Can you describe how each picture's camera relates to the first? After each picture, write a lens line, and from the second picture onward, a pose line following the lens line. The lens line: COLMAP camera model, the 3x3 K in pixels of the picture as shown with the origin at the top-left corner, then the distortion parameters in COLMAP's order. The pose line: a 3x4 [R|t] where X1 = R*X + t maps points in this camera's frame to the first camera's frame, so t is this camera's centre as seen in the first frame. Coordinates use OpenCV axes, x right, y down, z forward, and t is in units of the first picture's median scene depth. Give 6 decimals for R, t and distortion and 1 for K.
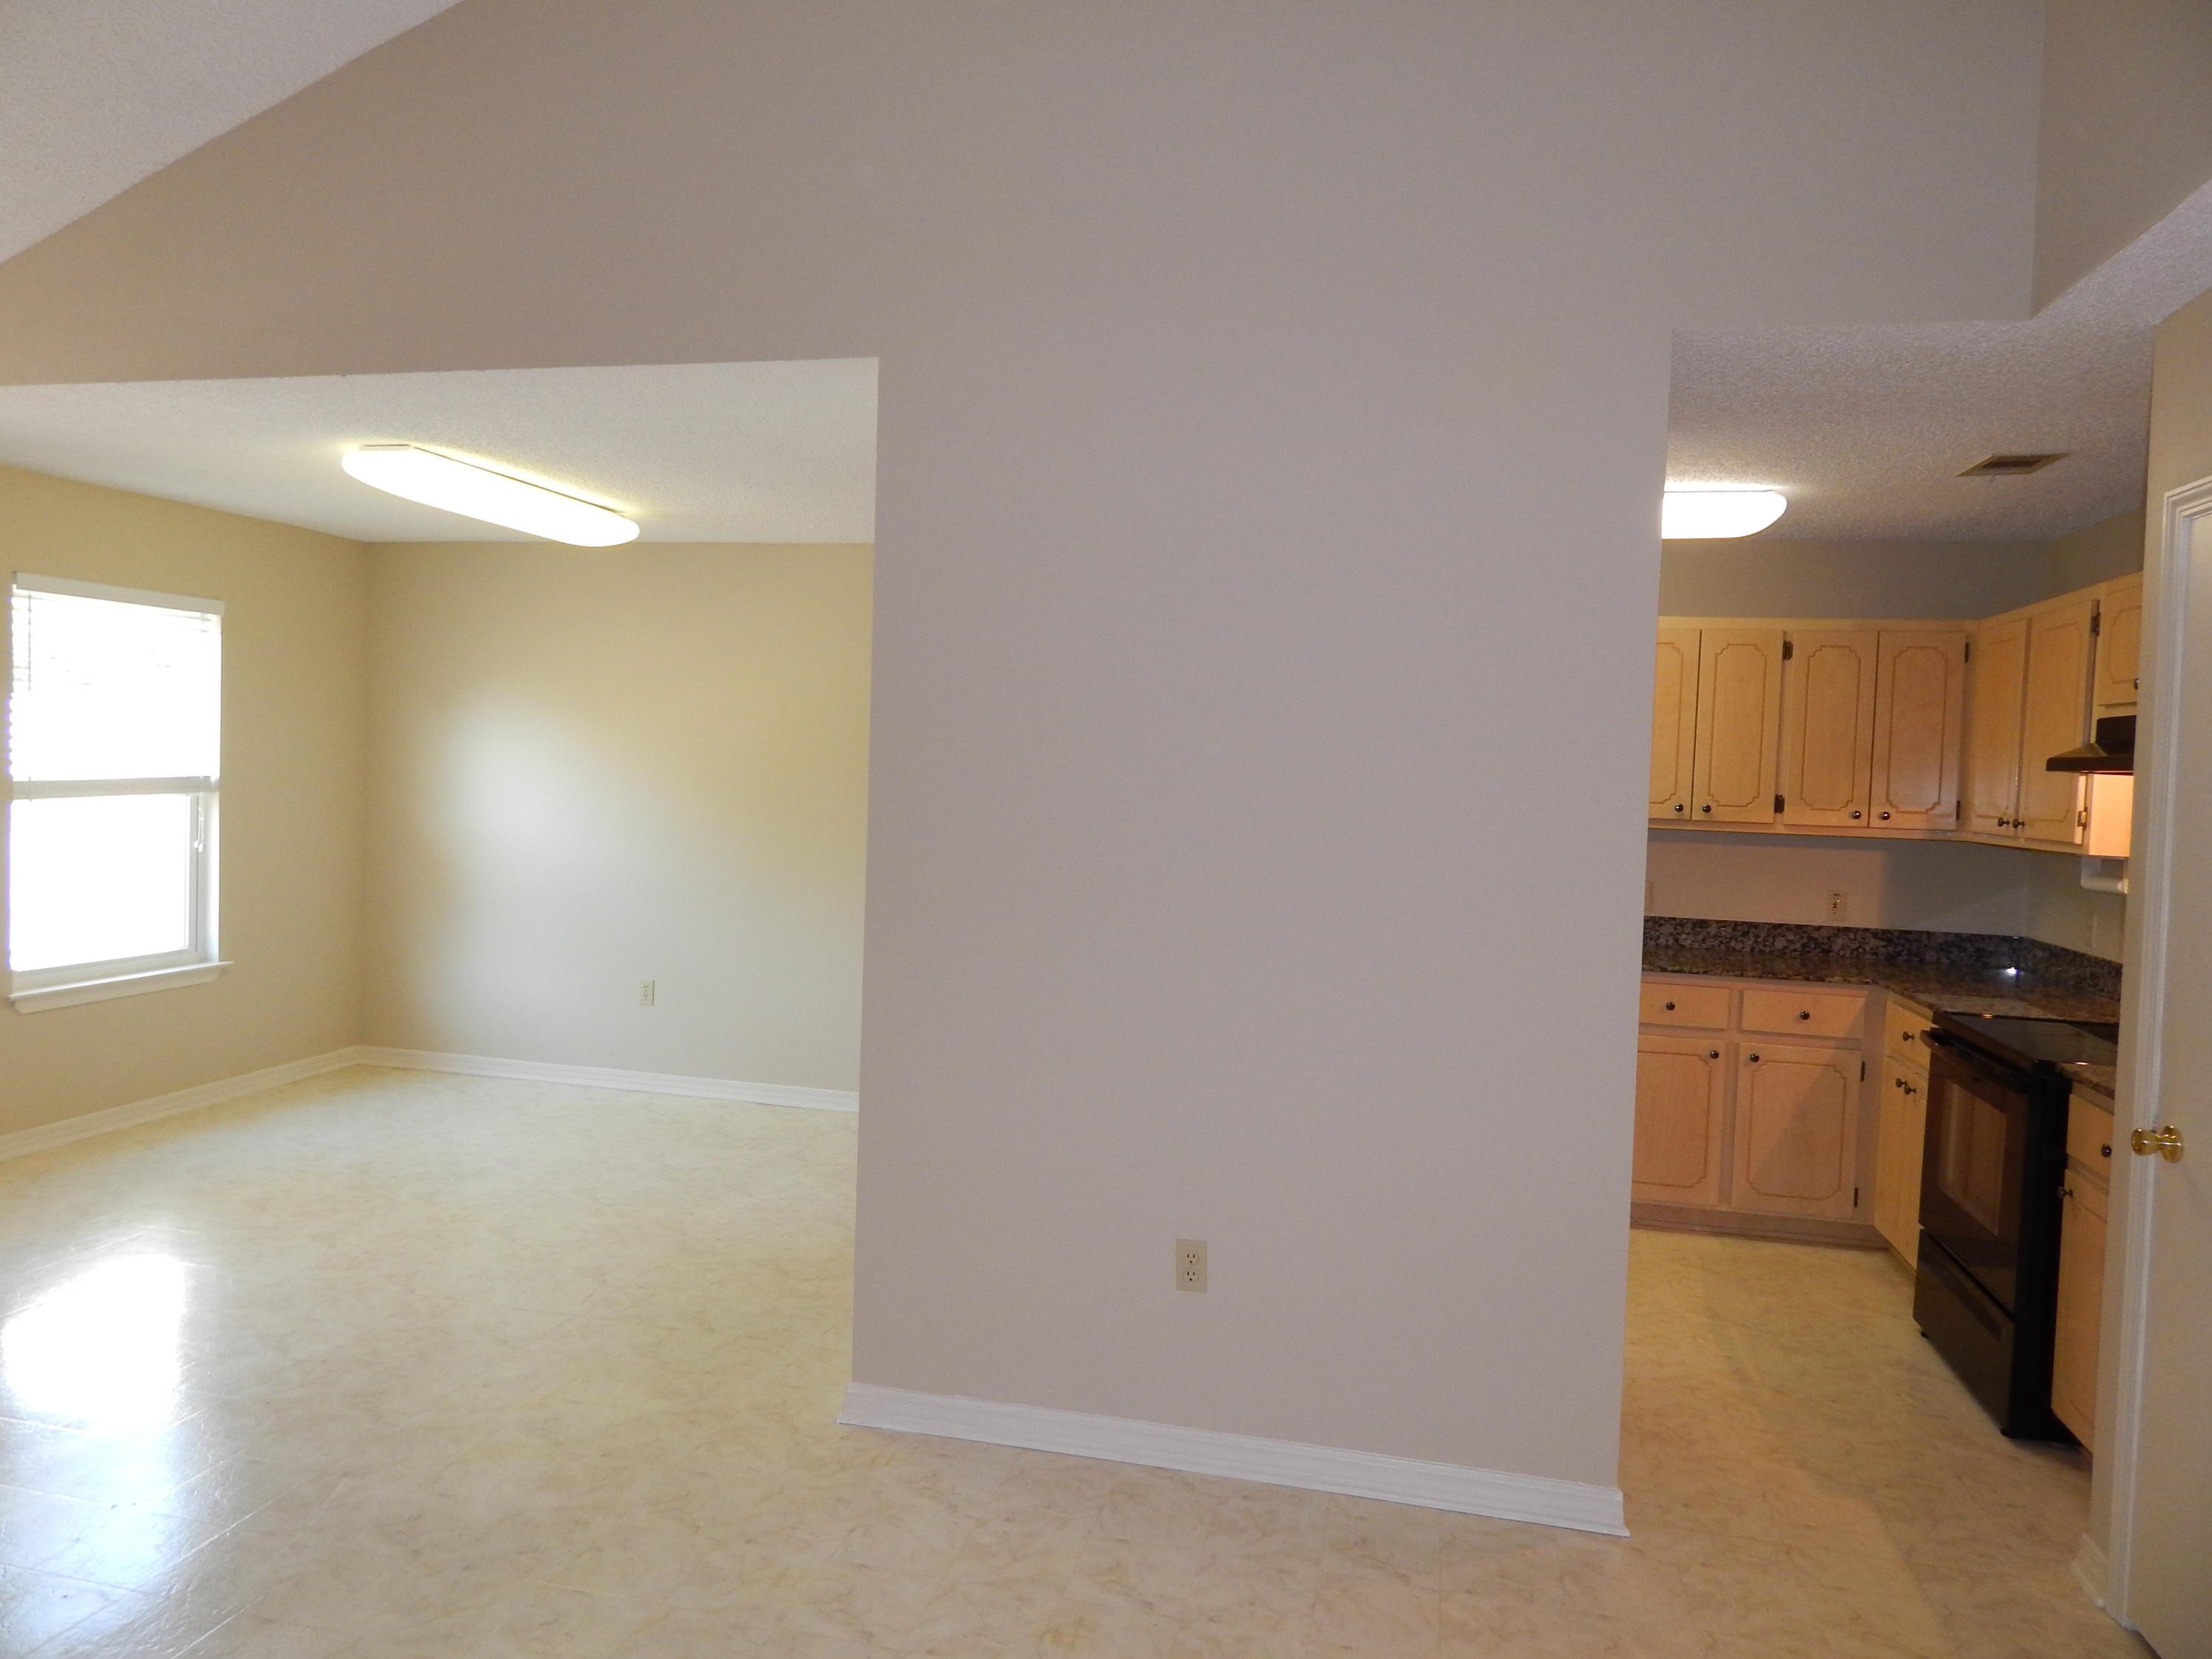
lens RADIAL K [[1451.6, 0, 1106.4], [0, 1451.6, 822.7], [0, 0, 1]] dist [0.002705, -0.008393]
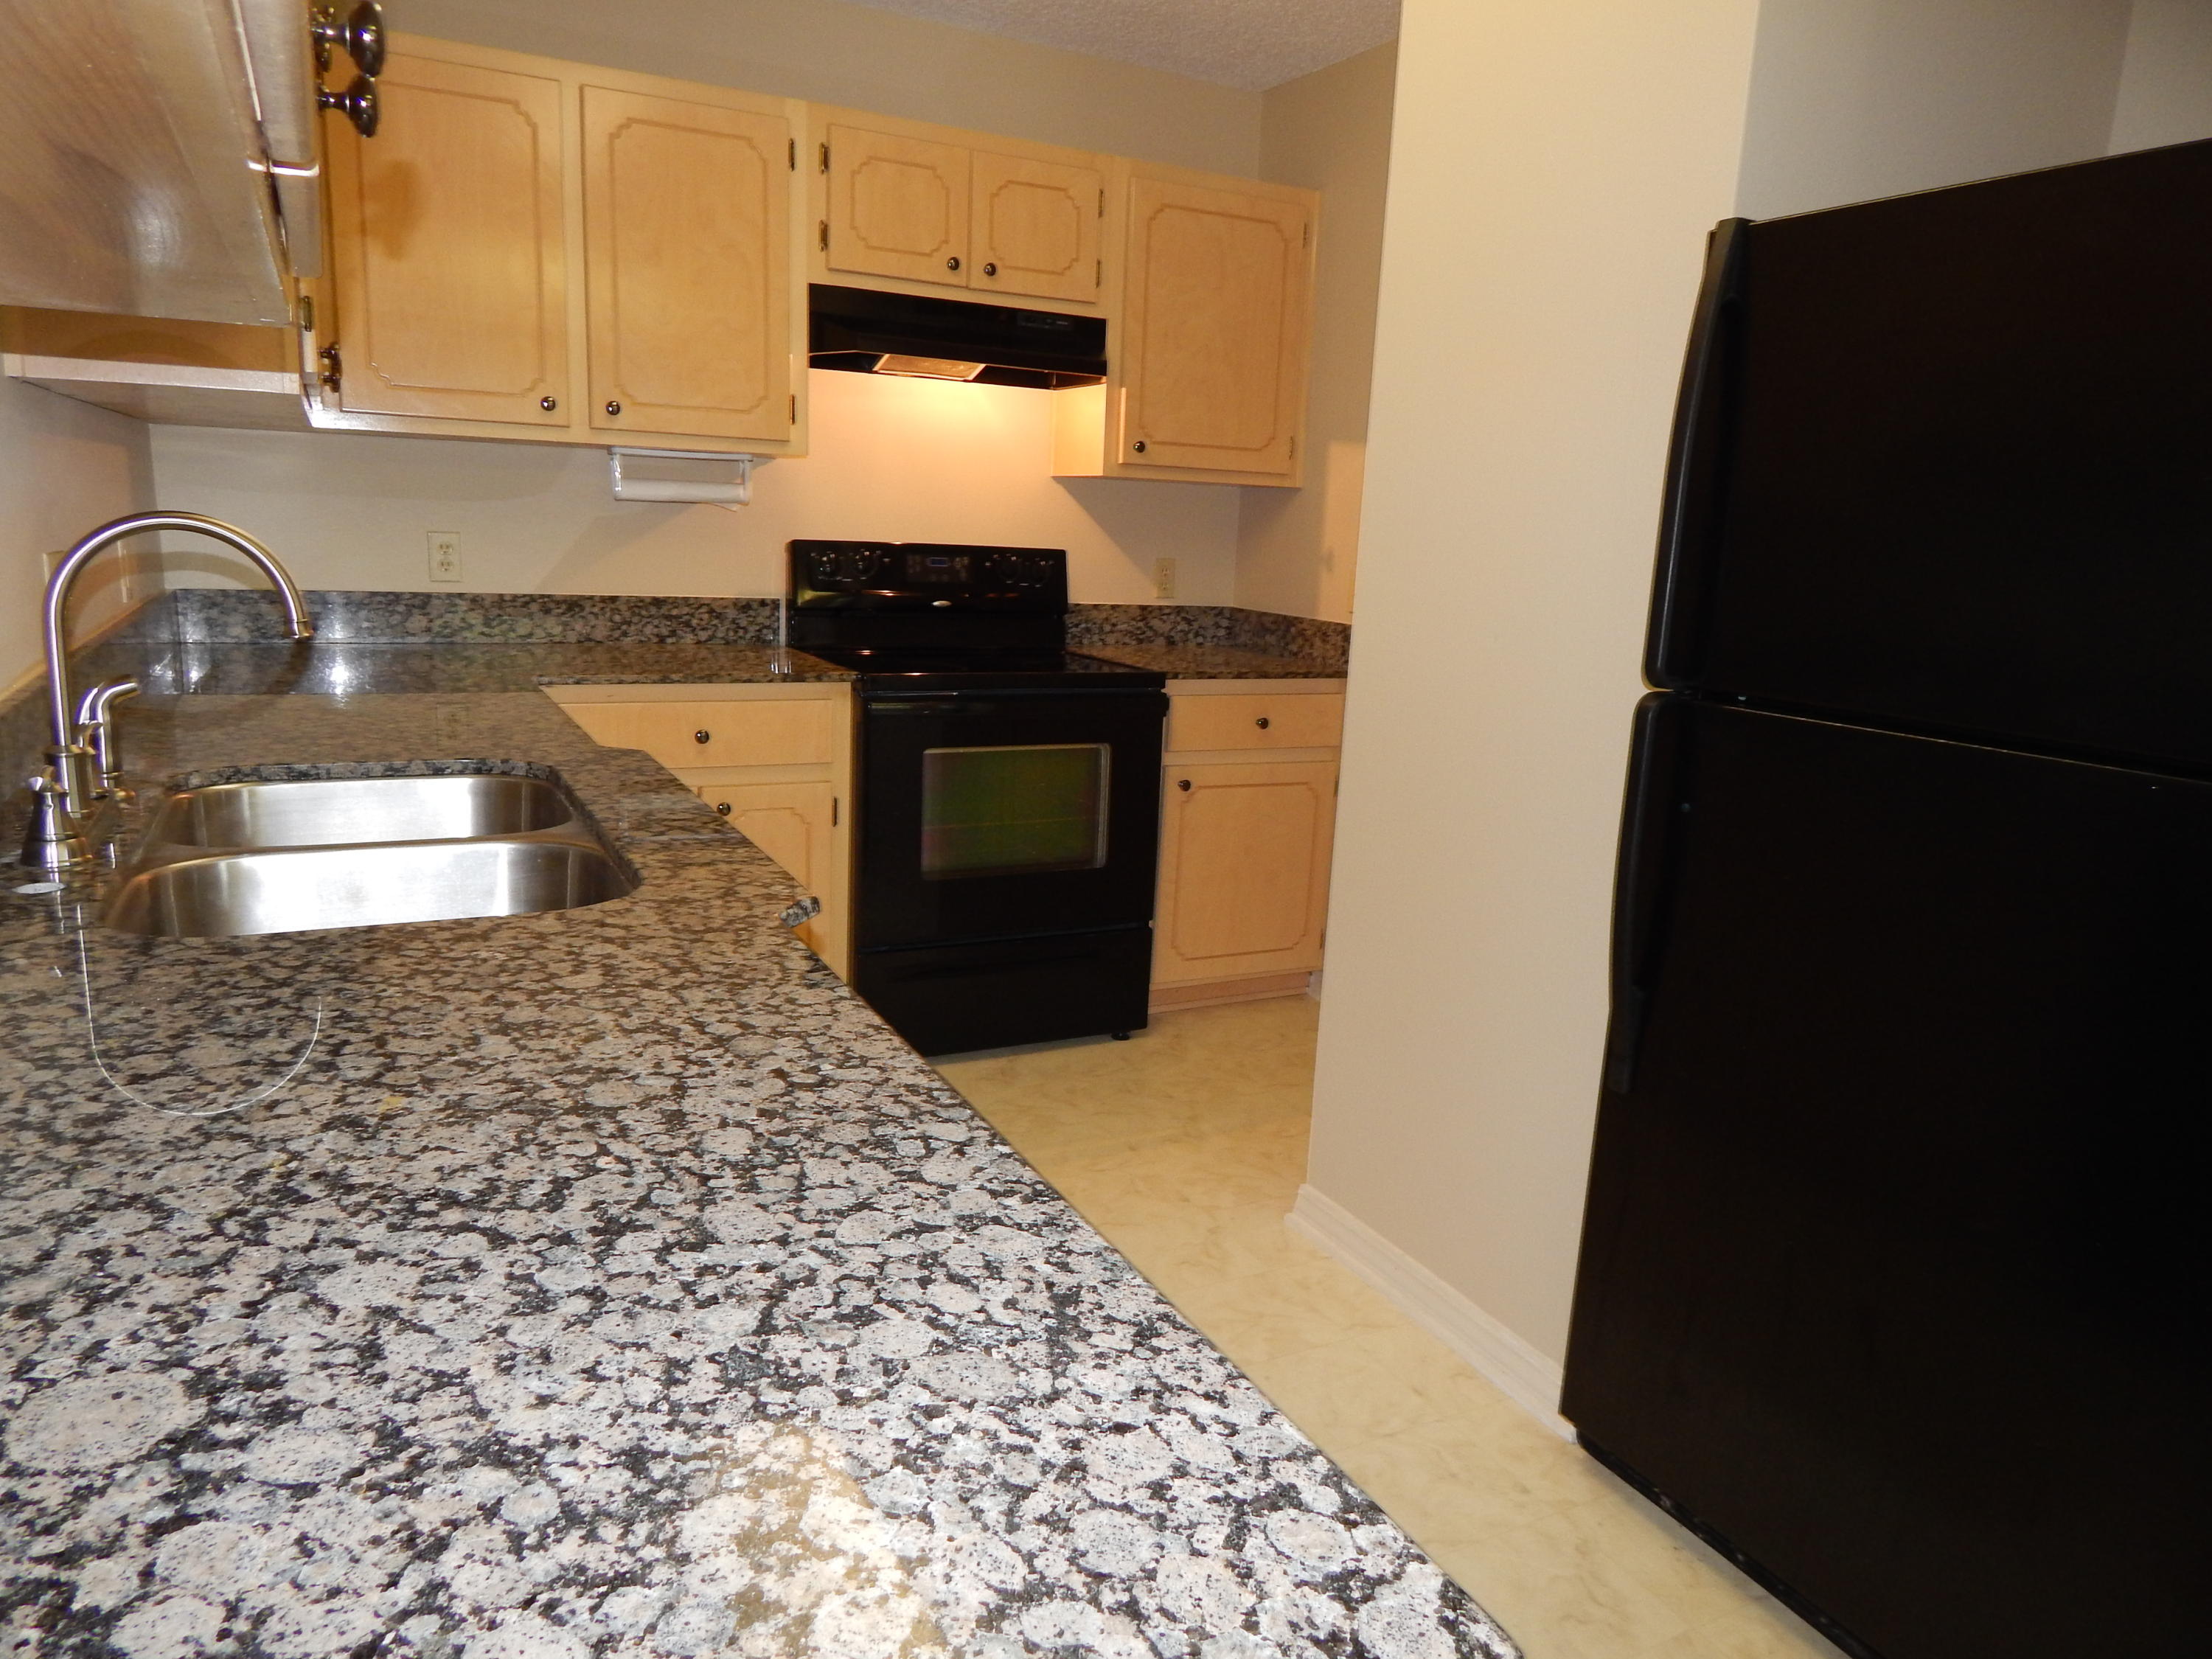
lens RADIAL K [[1451.6, 0, 1113.8], [0, 1451.6, 818.5], [0, 0, 1]] dist [0.002705, -0.008393]
pose [[-0.657013, -0.216015, 0.722268, -0.062743], [-0.040424, 0.966785, 0.252373, 0.005077], [-0.752795, 0.136615, -0.643923, 1.139026]]
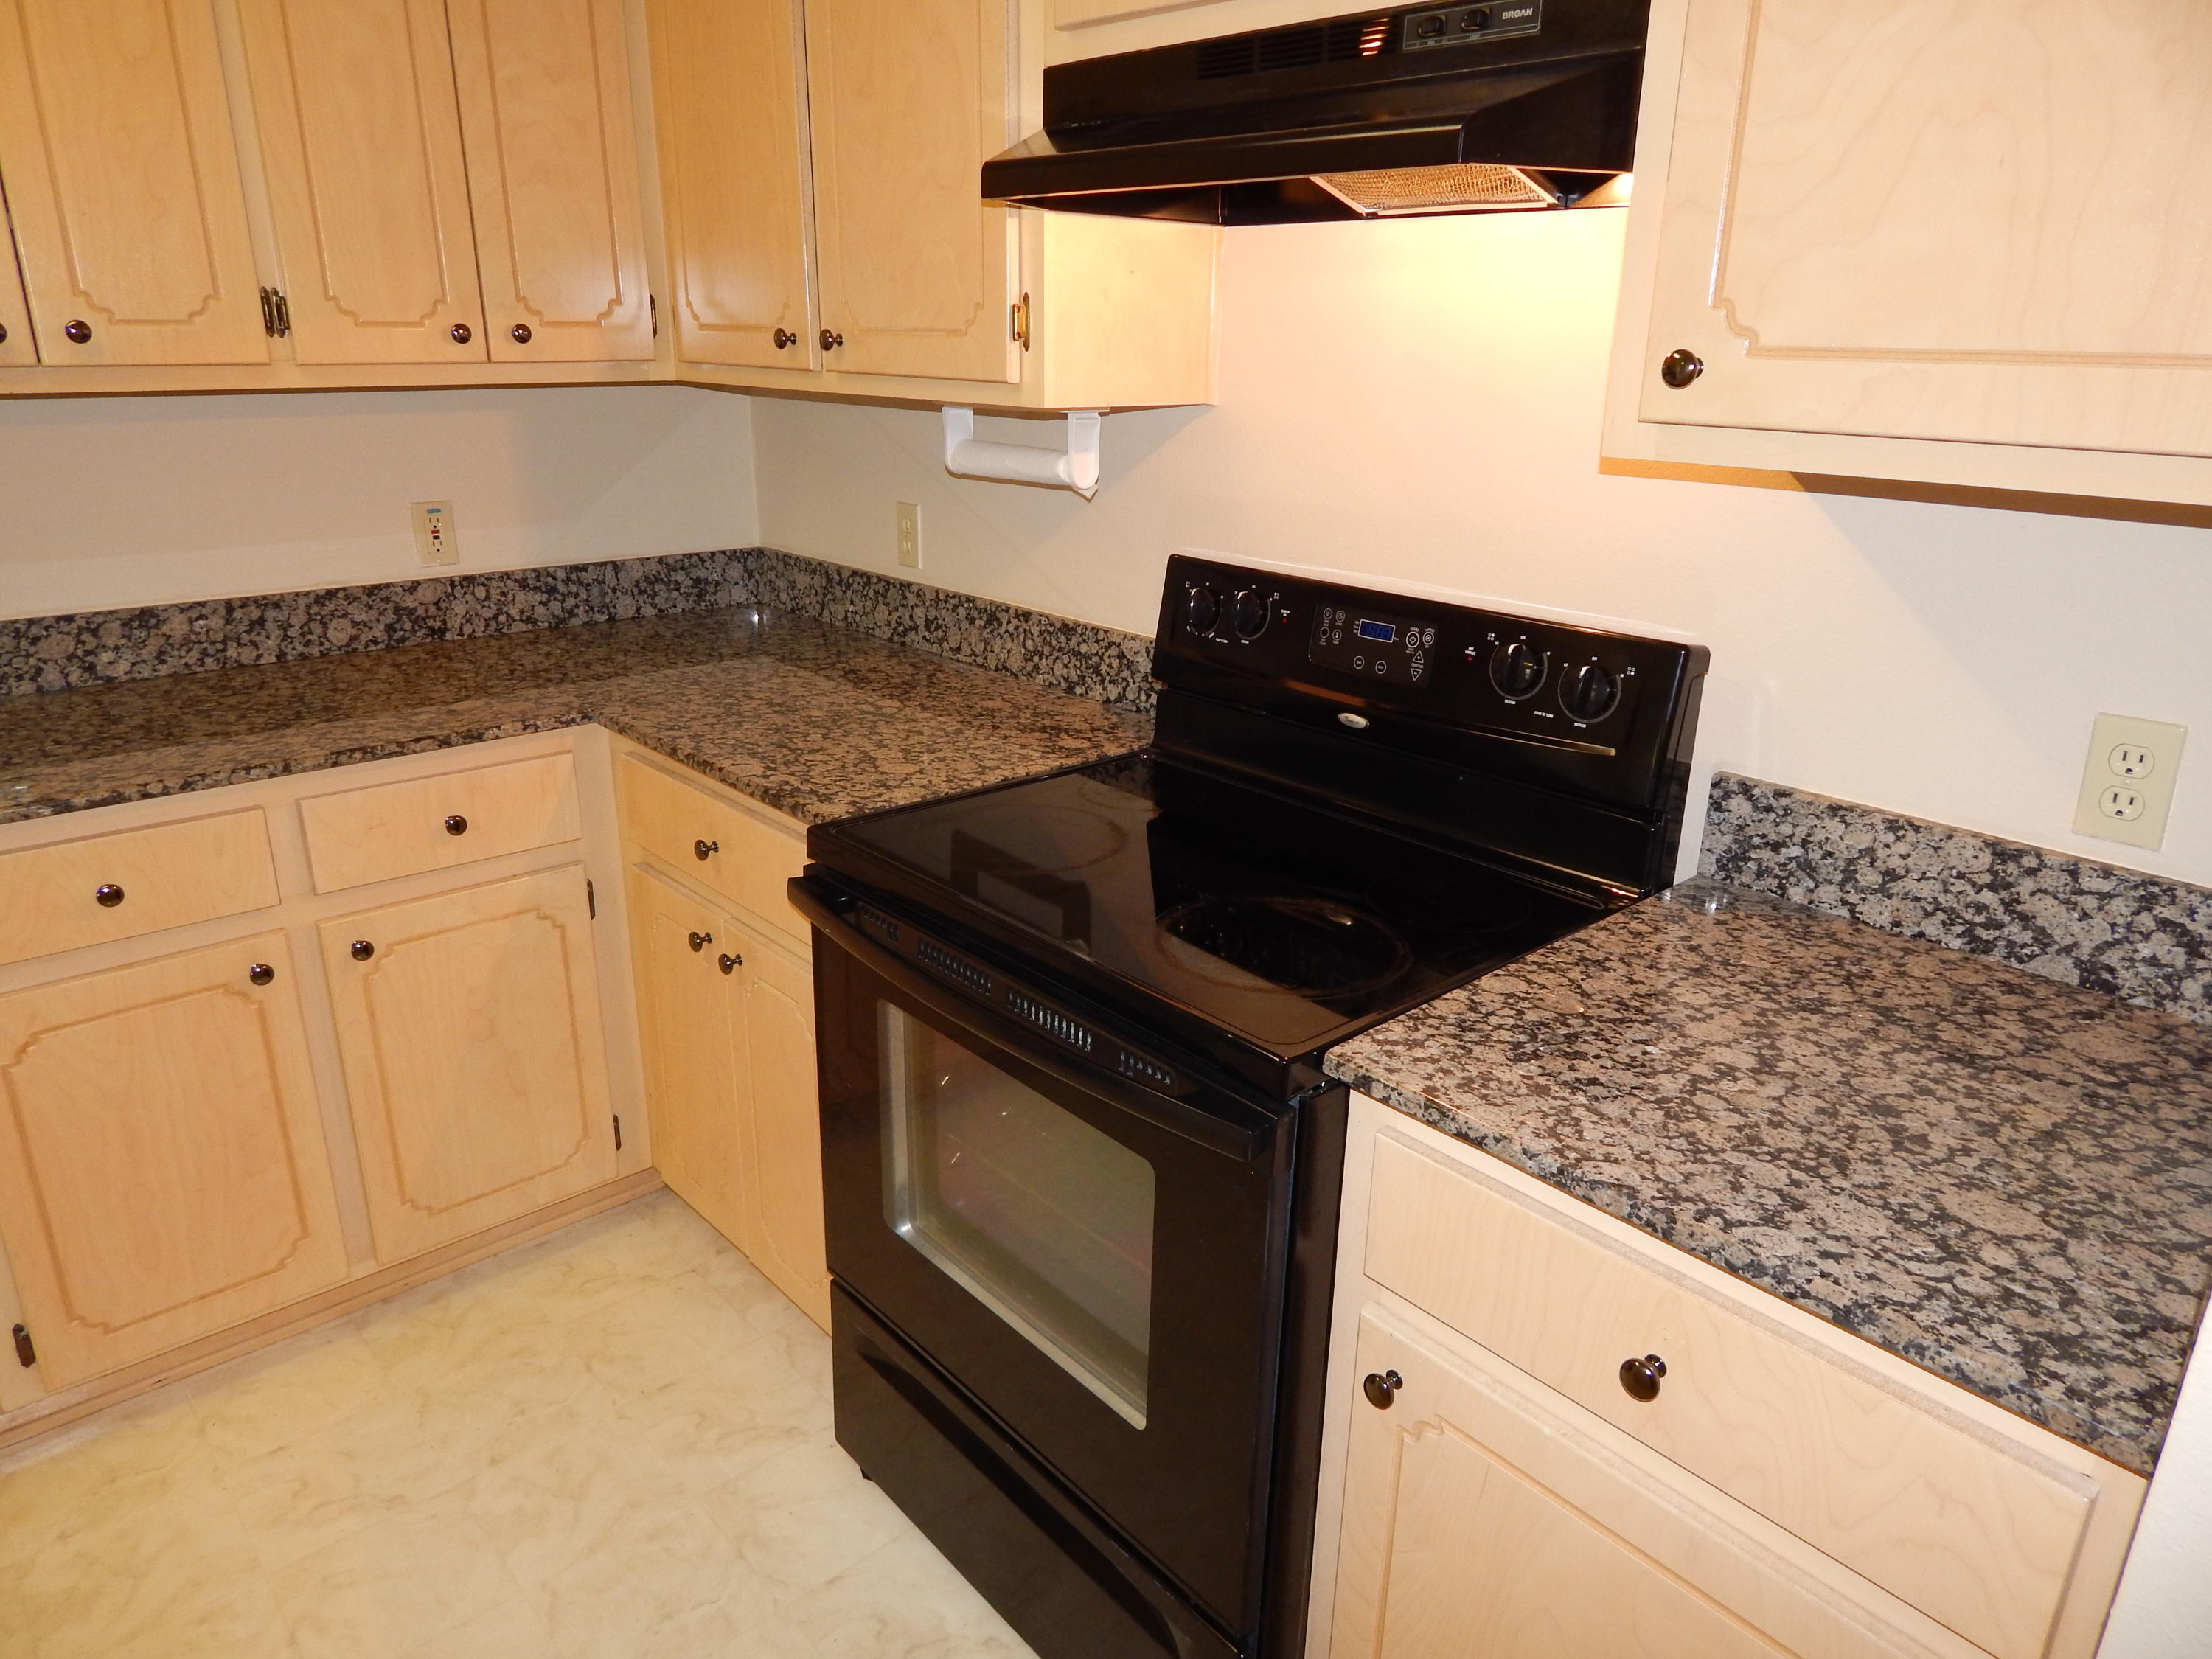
lens RADIAL K [[1451.6, 0, 1122.1], [0, 1451.6, 820.7], [0, 0, 1]] dist [0.002705, -0.008393]
pose [[0.566329, -0.293579, 0.770119, 0.247909], [0.038144, 0.942742, 0.331335, -0.004085], [-0.823296, -0.158269, 0.545100, 0.570872]]
